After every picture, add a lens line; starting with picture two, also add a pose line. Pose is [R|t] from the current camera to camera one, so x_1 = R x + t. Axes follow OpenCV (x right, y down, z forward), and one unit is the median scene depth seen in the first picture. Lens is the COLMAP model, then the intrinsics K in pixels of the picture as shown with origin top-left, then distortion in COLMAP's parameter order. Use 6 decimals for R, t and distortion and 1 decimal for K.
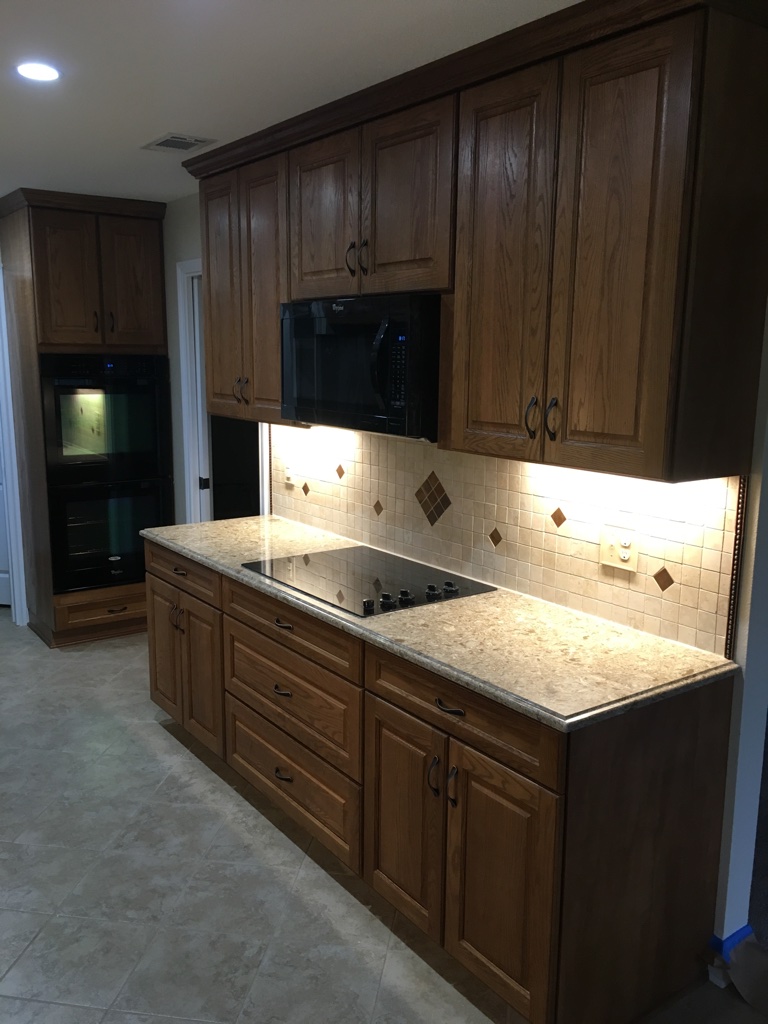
lens RADIAL K [[873.3, 0, 388.2], [0, 873.3, 513.1], [0, 0, 1]] dist [0.086356, -0.117099]
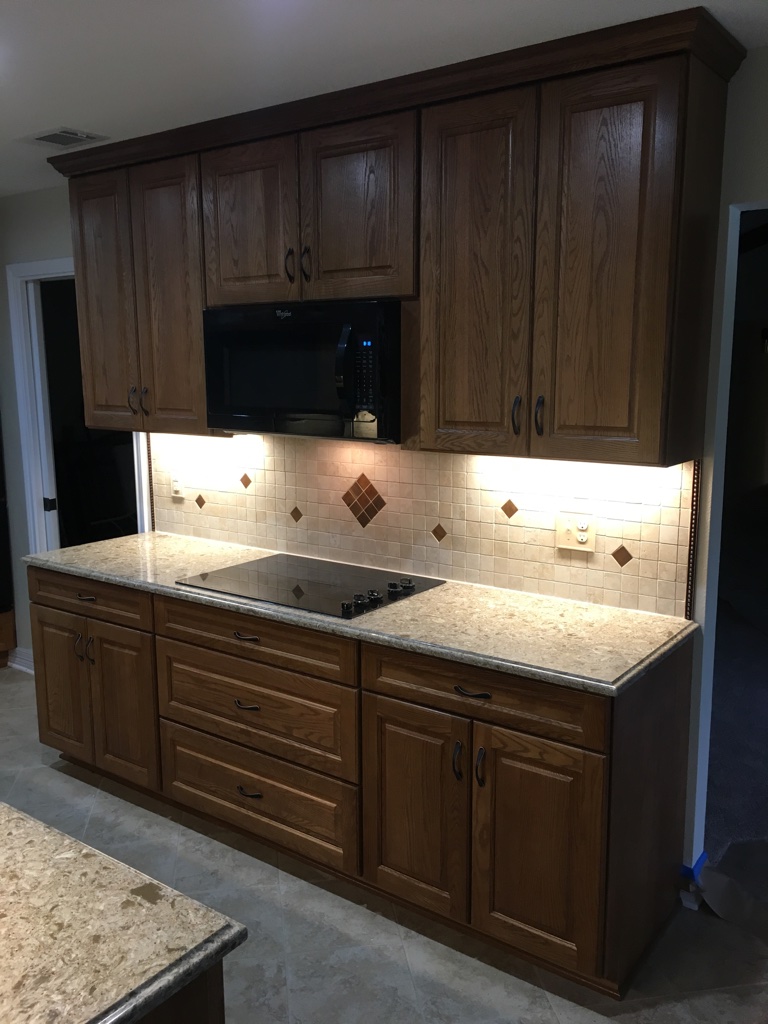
lens RADIAL K [[873.3, 0, 388.2], [0, 873.3, 513.1], [0, 0, 1]] dist [0.086356, -0.117099]
pose [[0.952141, -0.065629, 0.298529, -0.283026], [0.069058, 0.997612, -0.000940, 0.001083], [-0.297754, 0.021511, 0.954400, 0.019360]]
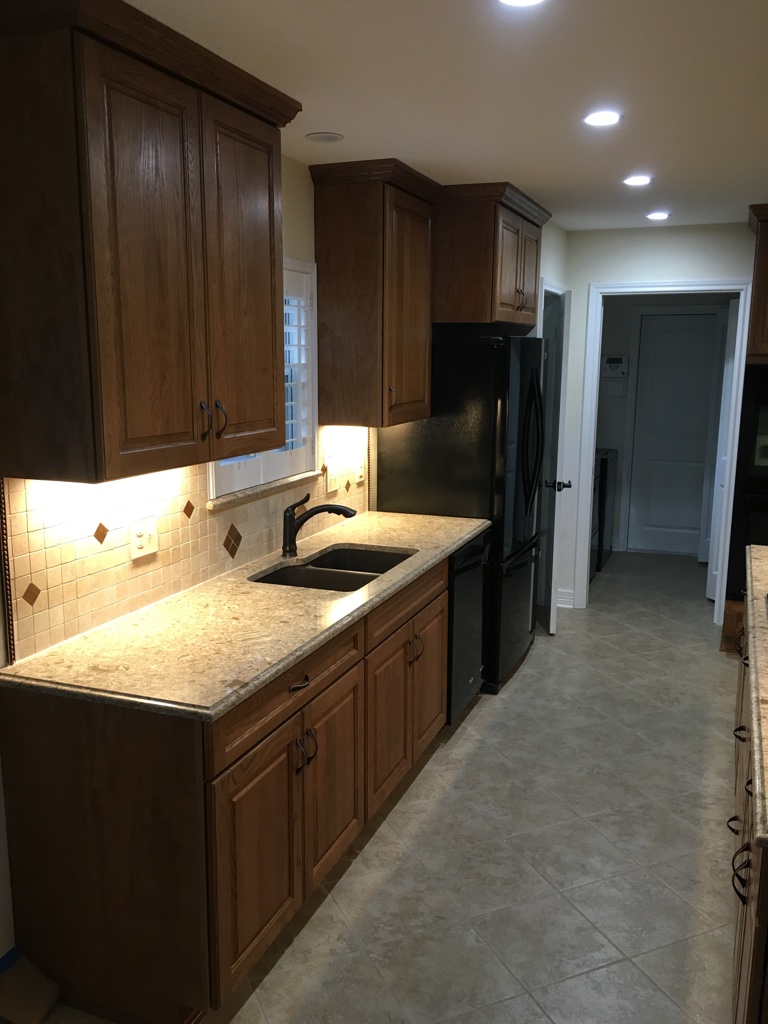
lens RADIAL K [[873.3, 0, 388.2], [0, 873.3, 513.1], [0, 0, 1]] dist [0.086356, -0.117099]
pose [[0.532315, 0.146073, -0.833849, 0.475179], [-0.155870, 0.985072, 0.073060, -0.038264], [0.832073, 0.091081, 0.547137, 0.193082]]
